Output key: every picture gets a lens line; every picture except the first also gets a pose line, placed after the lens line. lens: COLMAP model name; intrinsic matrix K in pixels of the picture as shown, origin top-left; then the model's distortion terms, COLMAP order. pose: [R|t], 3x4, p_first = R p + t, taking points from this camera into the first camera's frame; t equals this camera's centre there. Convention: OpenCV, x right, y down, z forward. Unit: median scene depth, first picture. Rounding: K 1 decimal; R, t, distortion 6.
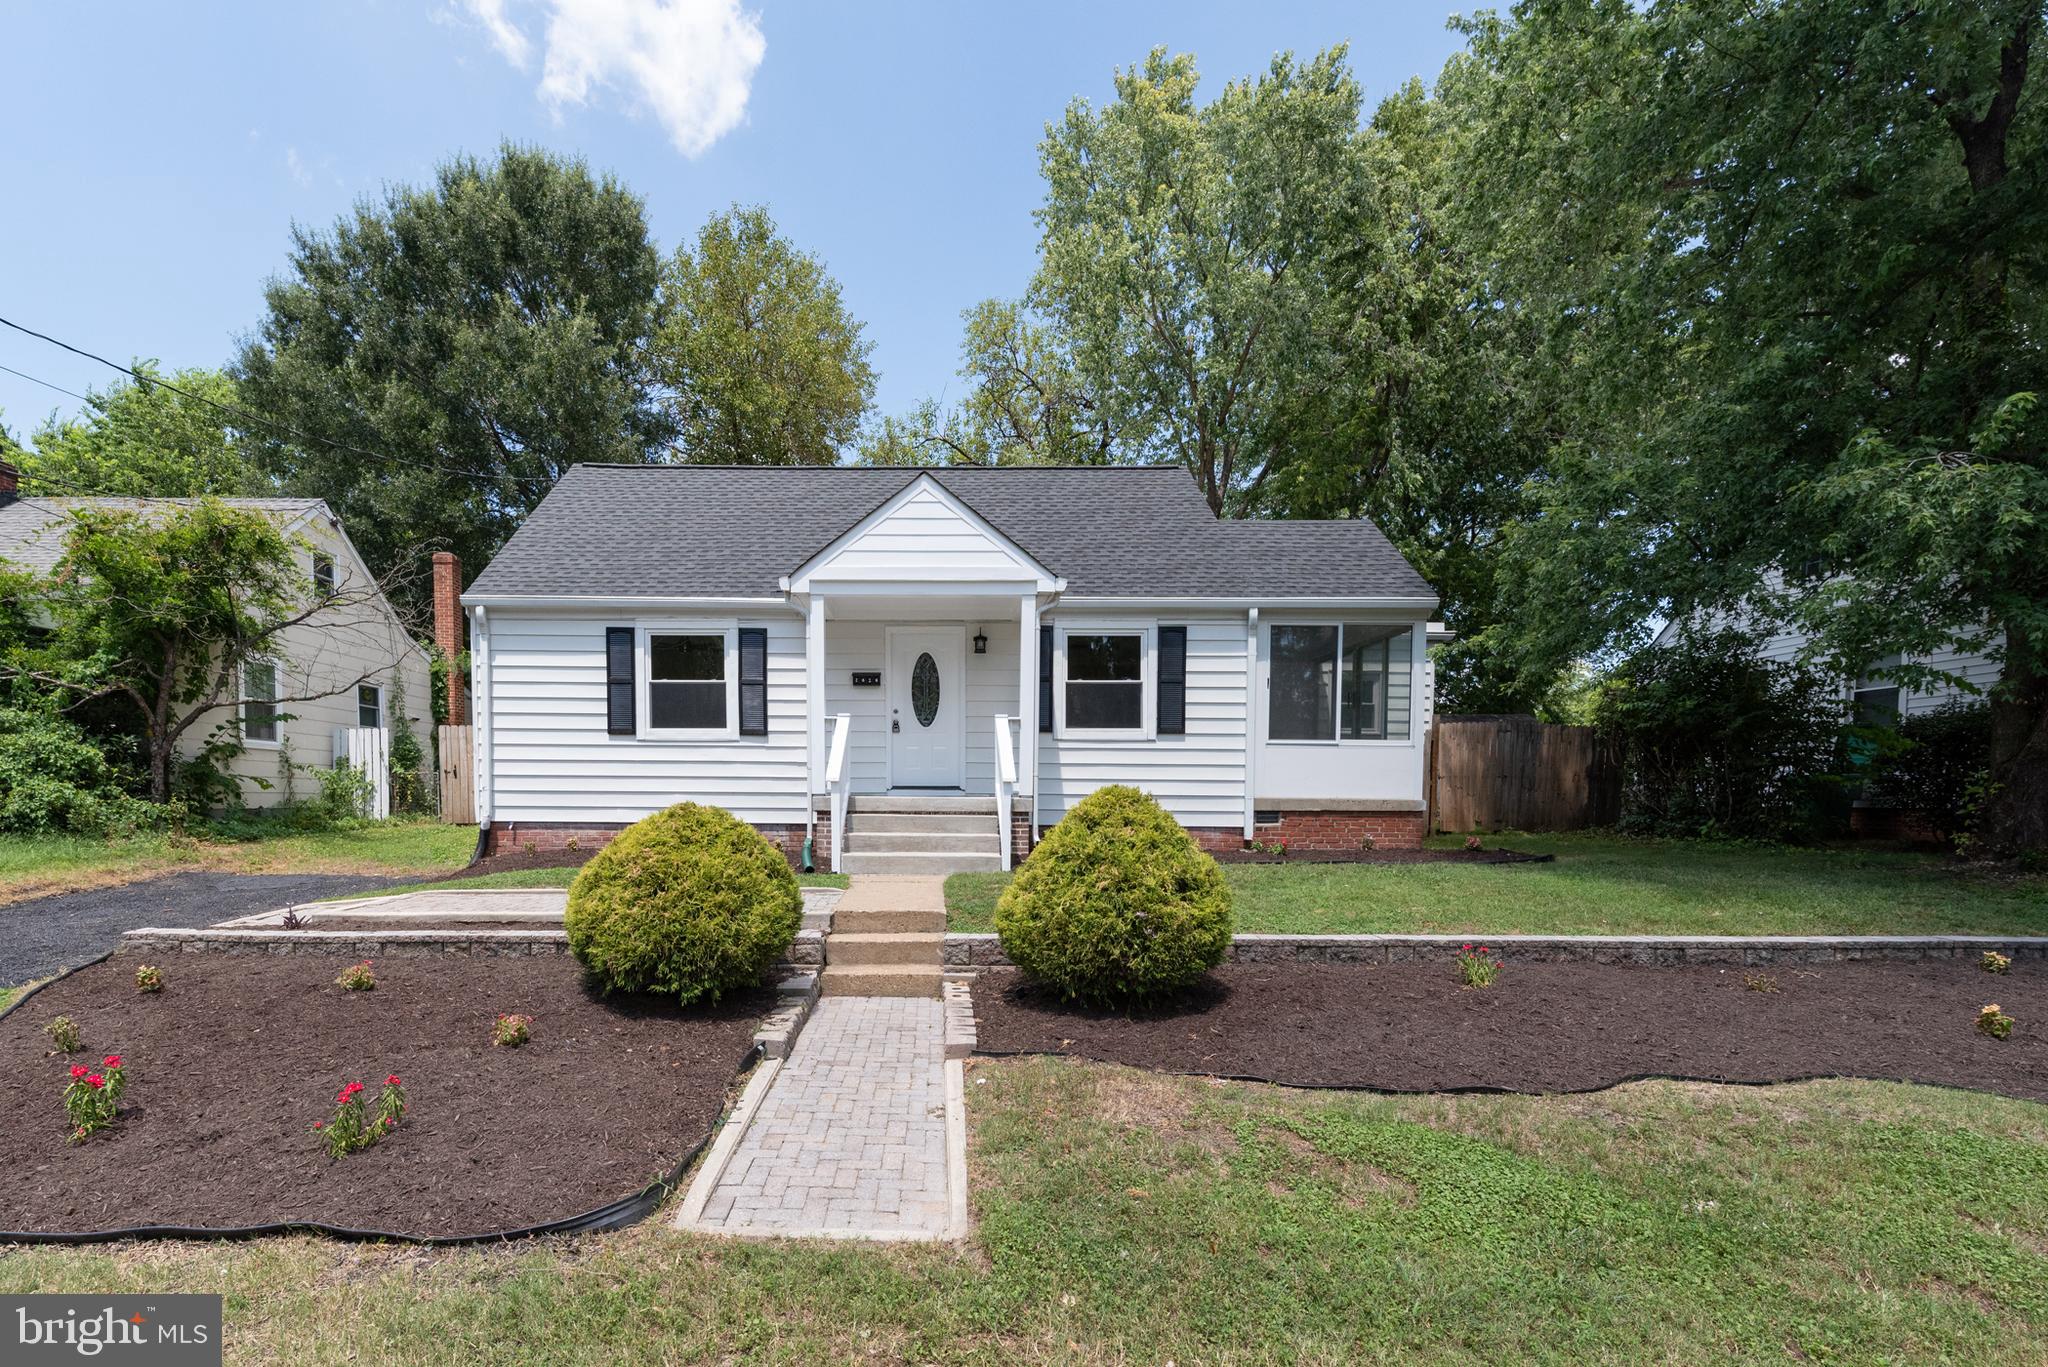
lens RADIAL K [[923.0, 0, 867.9], [0, 923.0, 855.4], [0, 0, 1]] dist [0.001640, 0.000230]
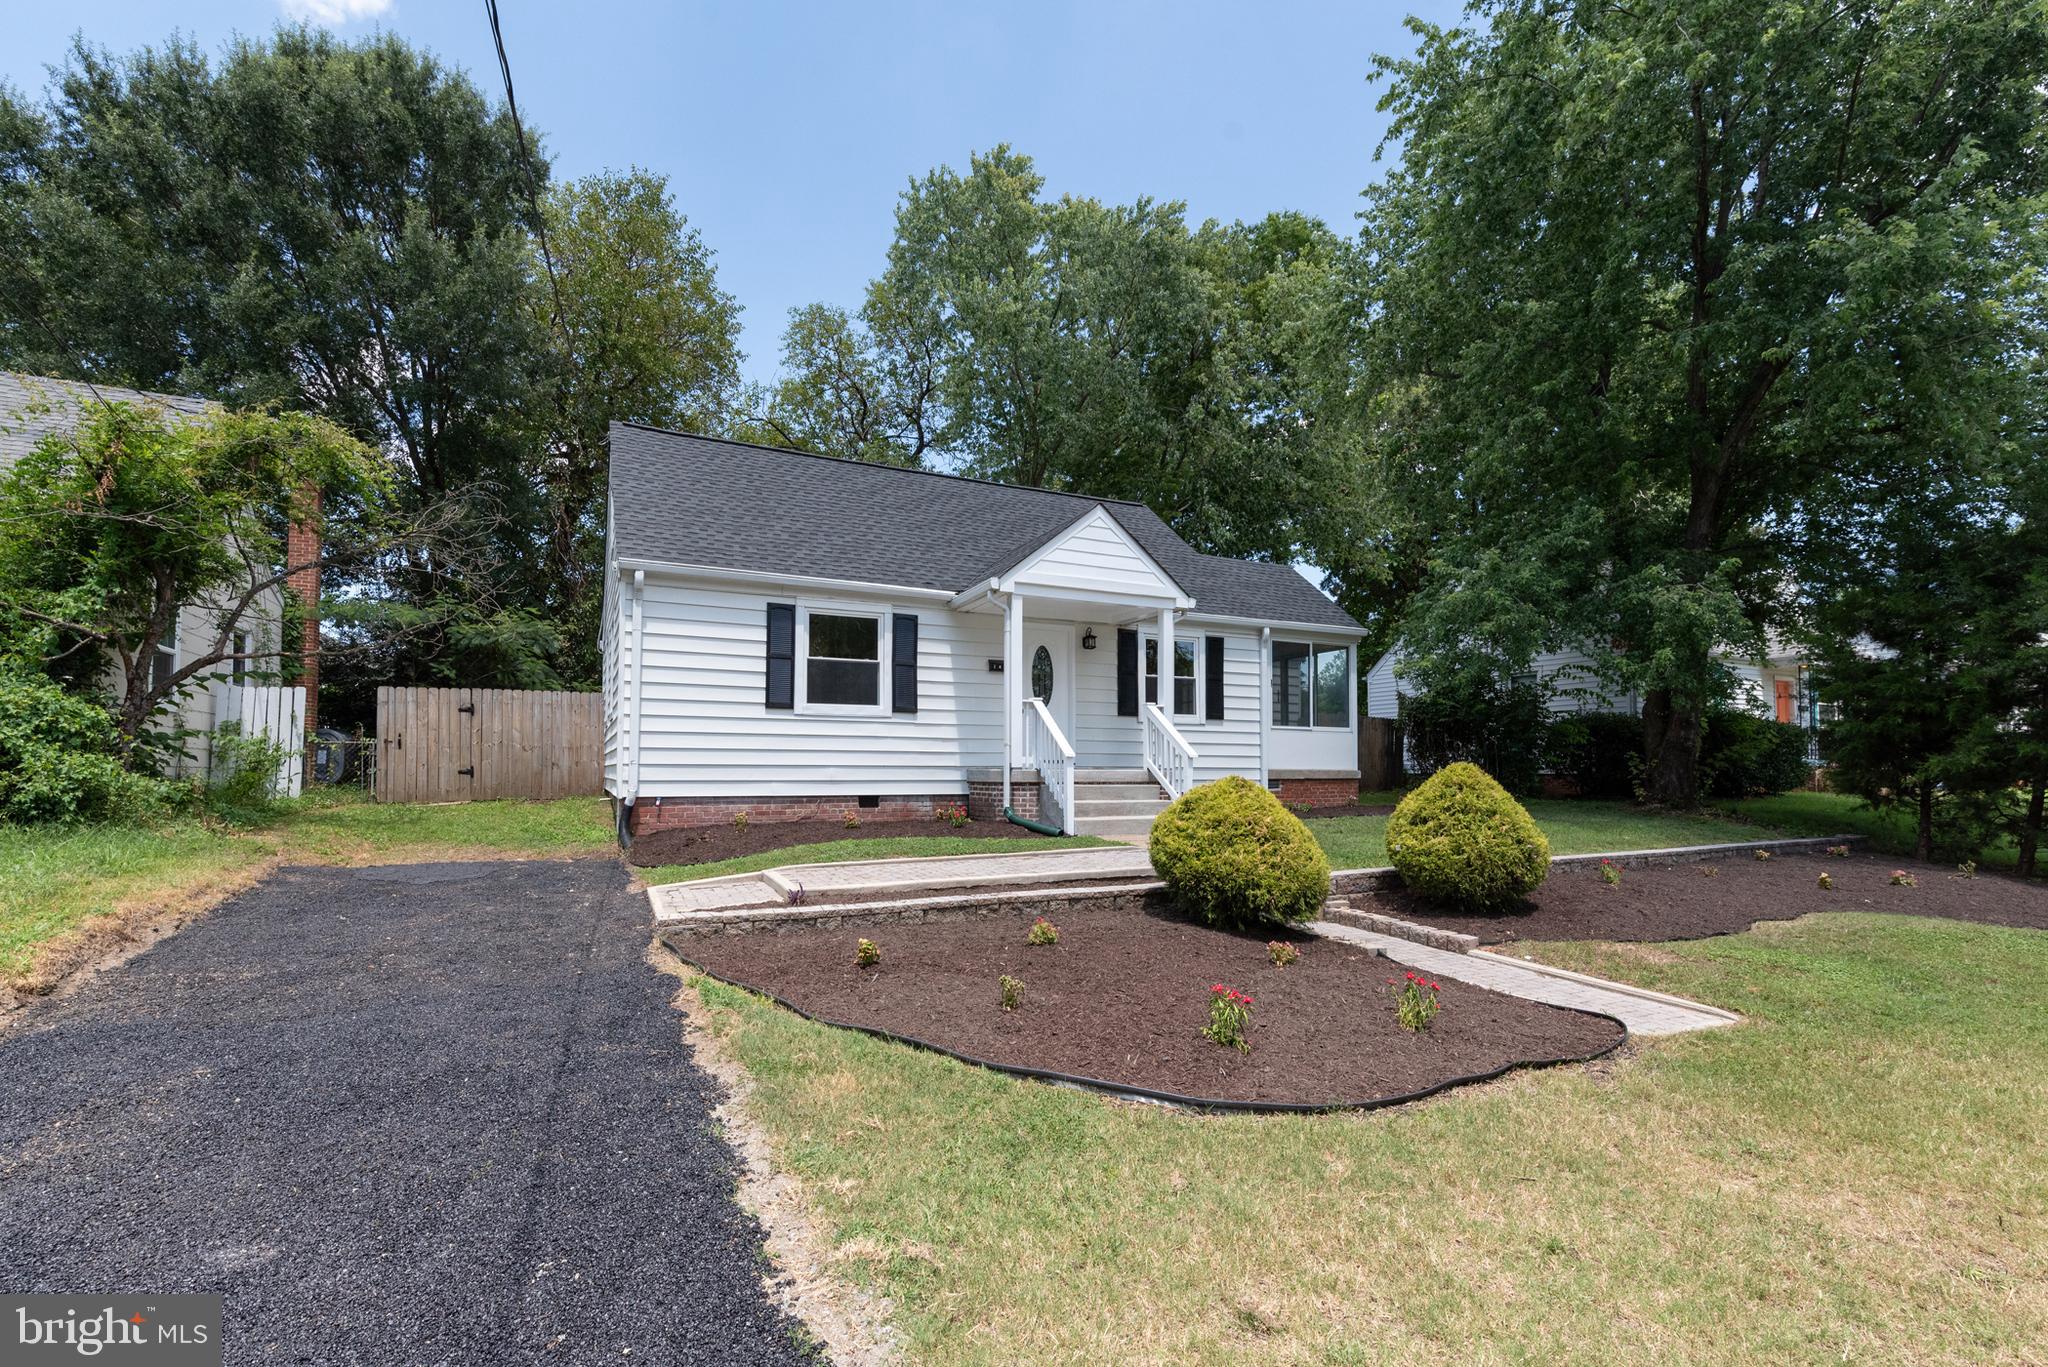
lens RADIAL K [[910.8, 0, 1019.1], [0, 910.8, 760.0], [0, 0, 1]] dist [0.001423, 0.000322]
pose [[0.892042, 0.001236, 0.451950, -0.486071], [0.030373, 0.997572, -0.062677, -0.004940], [-0.450930, 0.069638, 0.889839, 0.002596]]
